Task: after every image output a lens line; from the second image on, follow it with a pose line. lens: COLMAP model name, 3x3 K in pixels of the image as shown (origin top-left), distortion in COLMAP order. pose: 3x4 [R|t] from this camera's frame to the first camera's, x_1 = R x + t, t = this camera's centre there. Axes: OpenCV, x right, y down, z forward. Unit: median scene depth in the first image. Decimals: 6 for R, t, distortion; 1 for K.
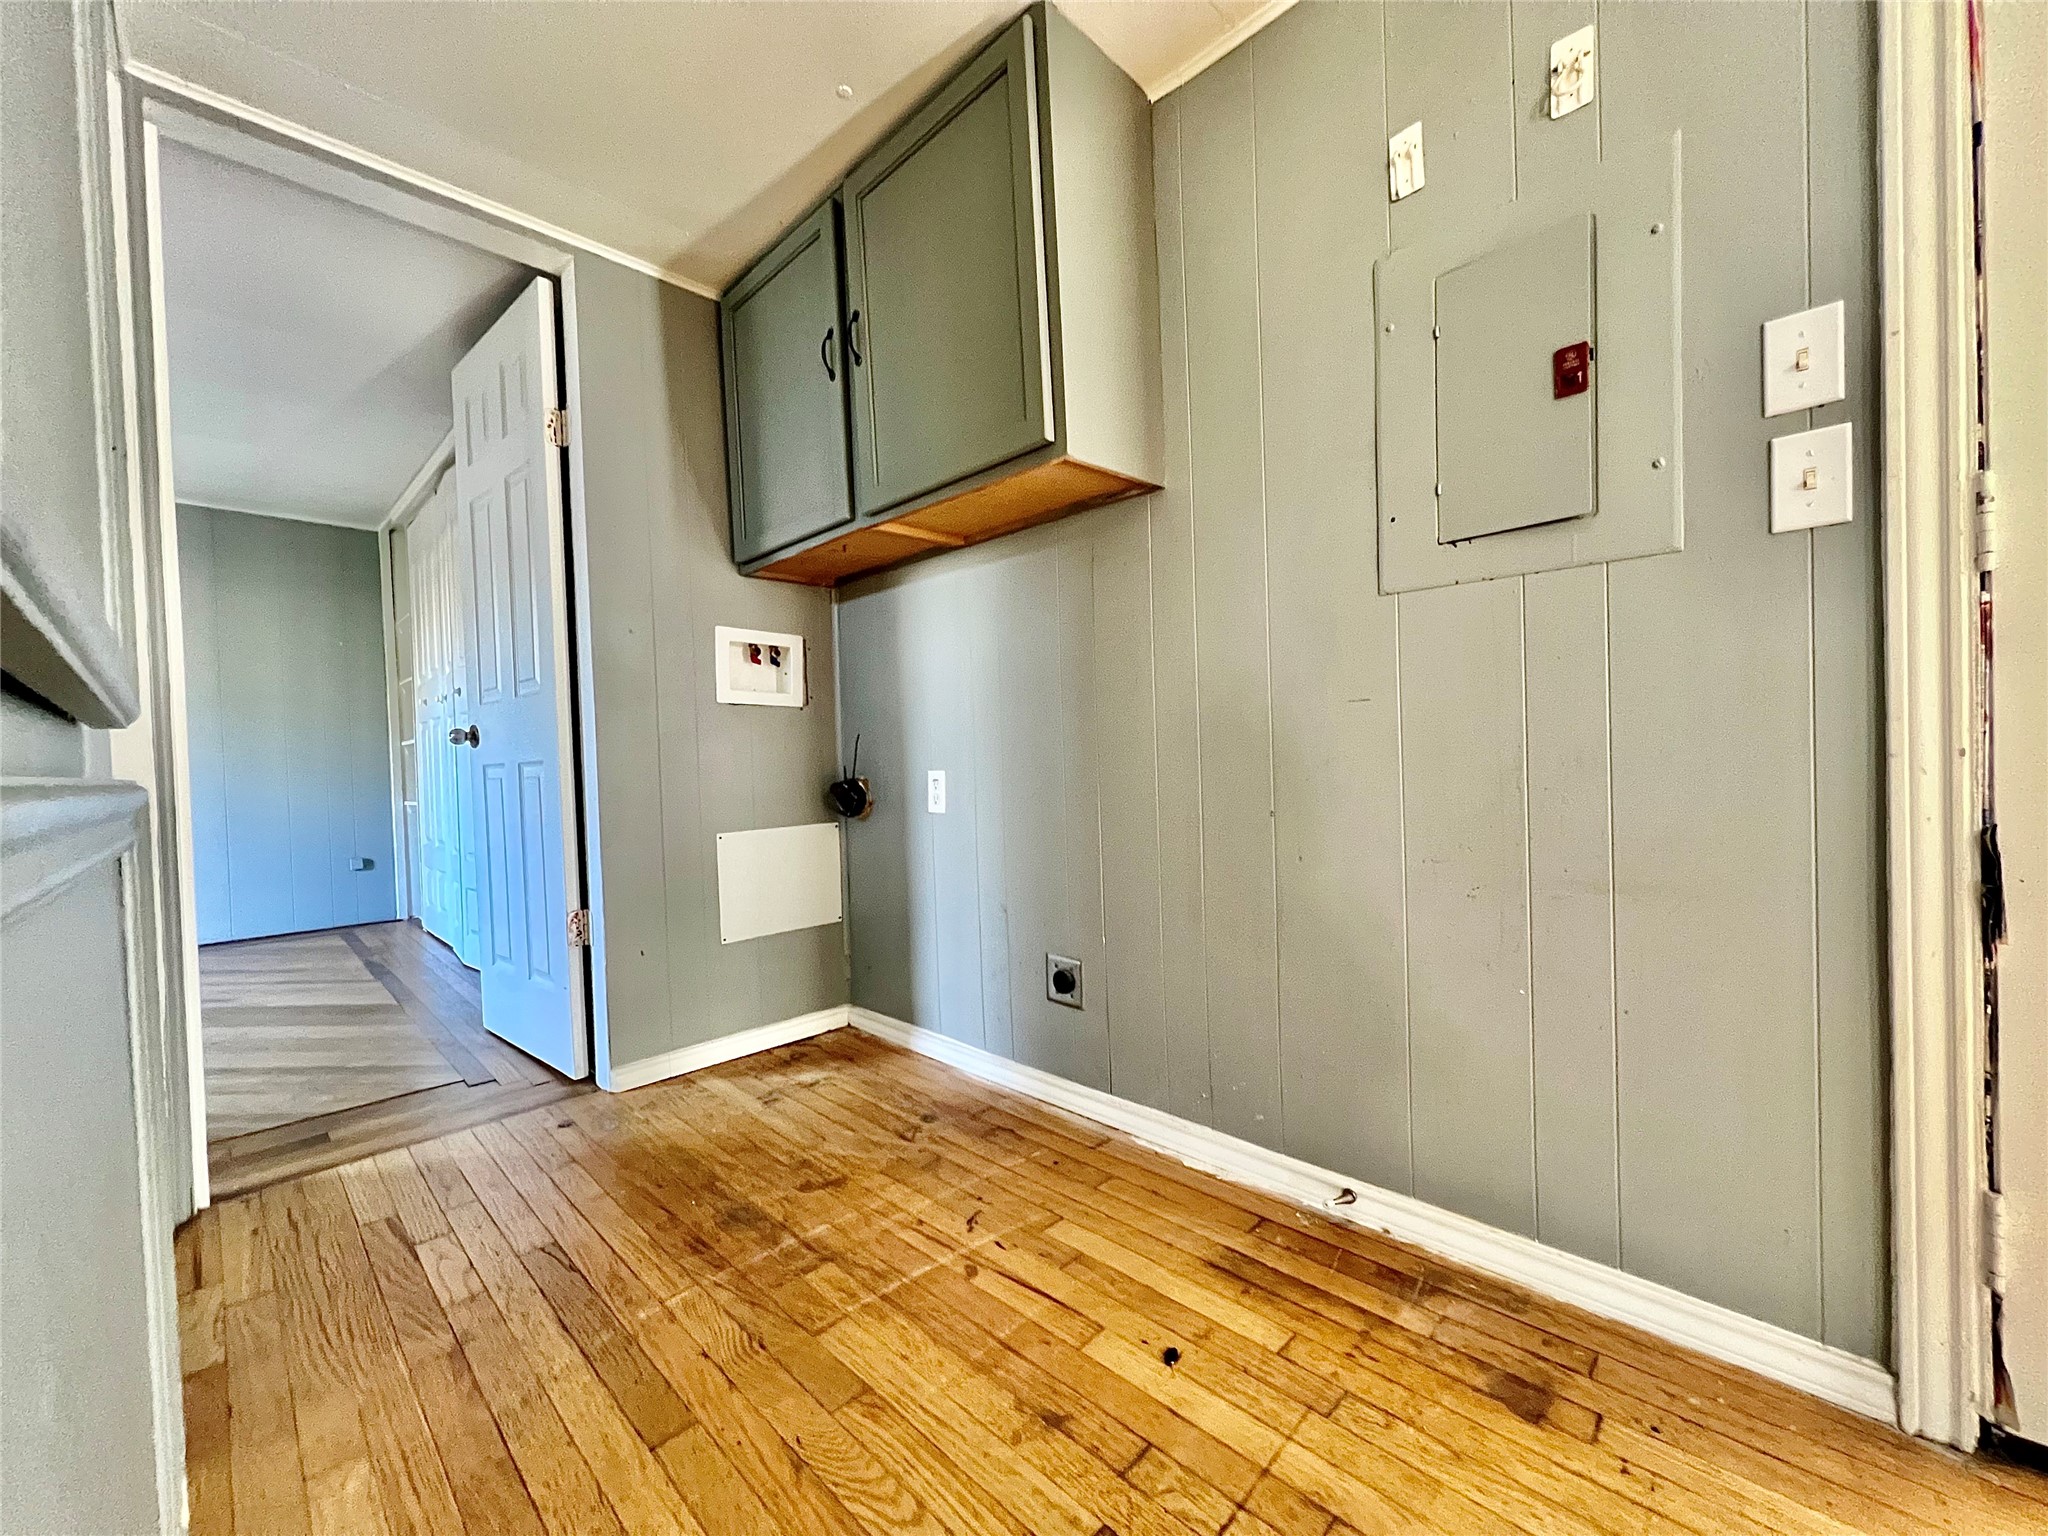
lens RADIAL K [[820.0, 0, 1029.9], [0, 820.0, 769.4], [0, 0, 1]] dist [0.001905, -0.000494]
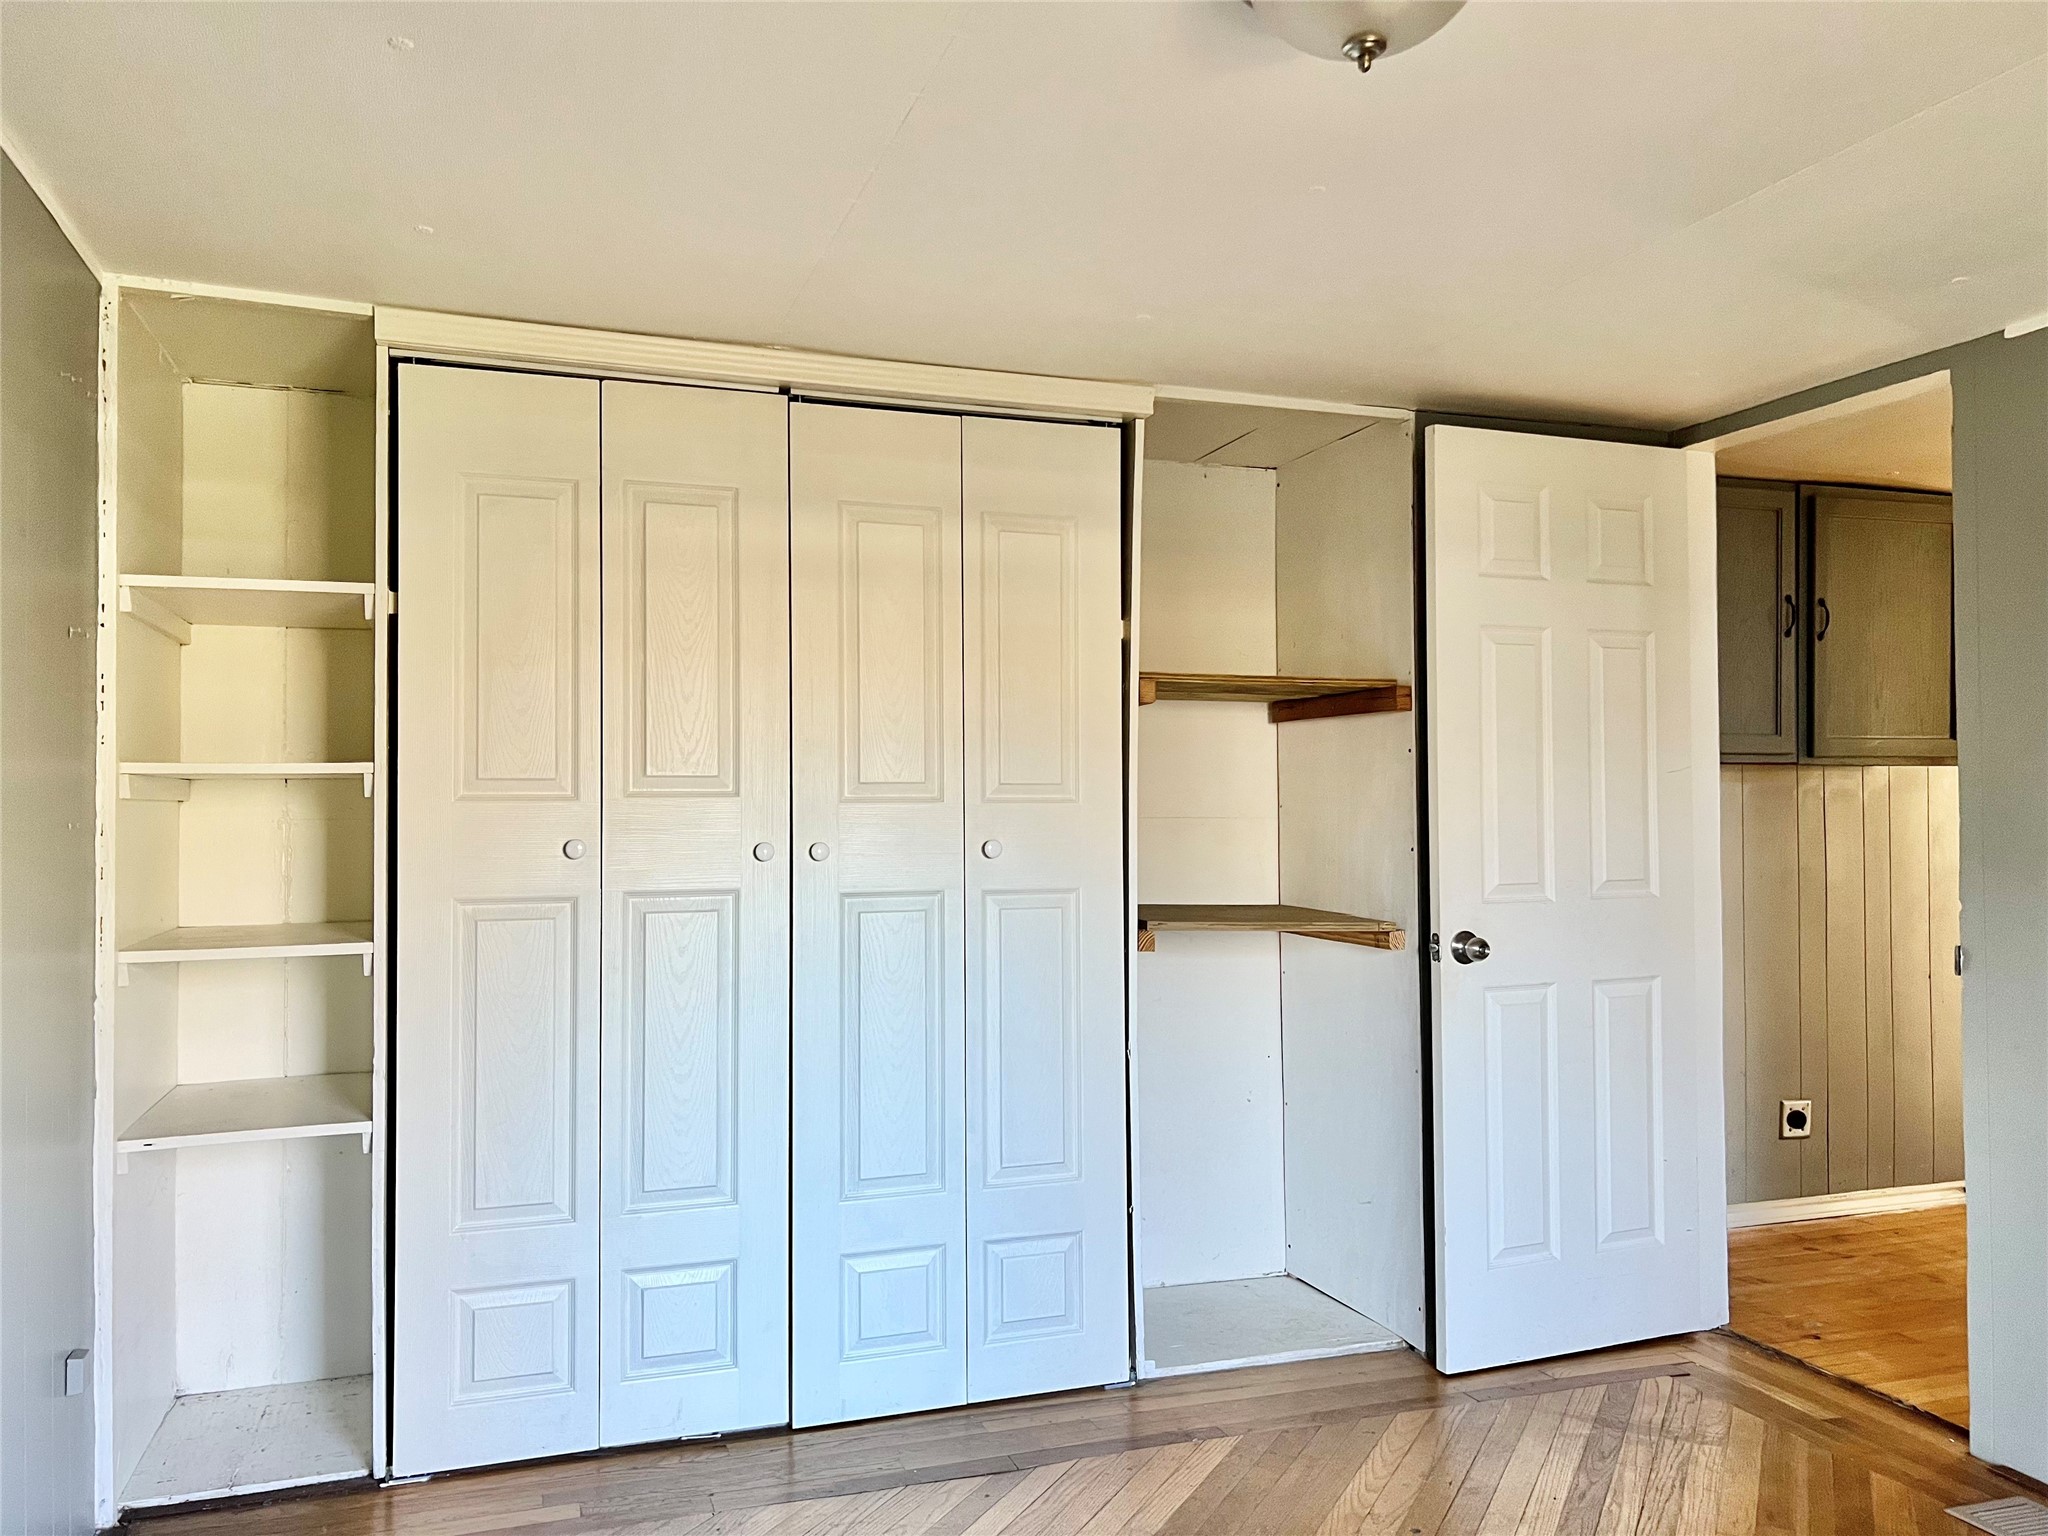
lens RADIAL K [[1554.6, 0, 1027.5], [0, 1554.6, 773.1], [0, 0, 1]] dist [0.046889, -0.028873]
pose [[0.433094, 0.046762, 0.900135, -2.865421], [0.004529, 0.998528, -0.054053, -0.168731], [-0.901338, 0.027487, 0.432244, 1.047063]]
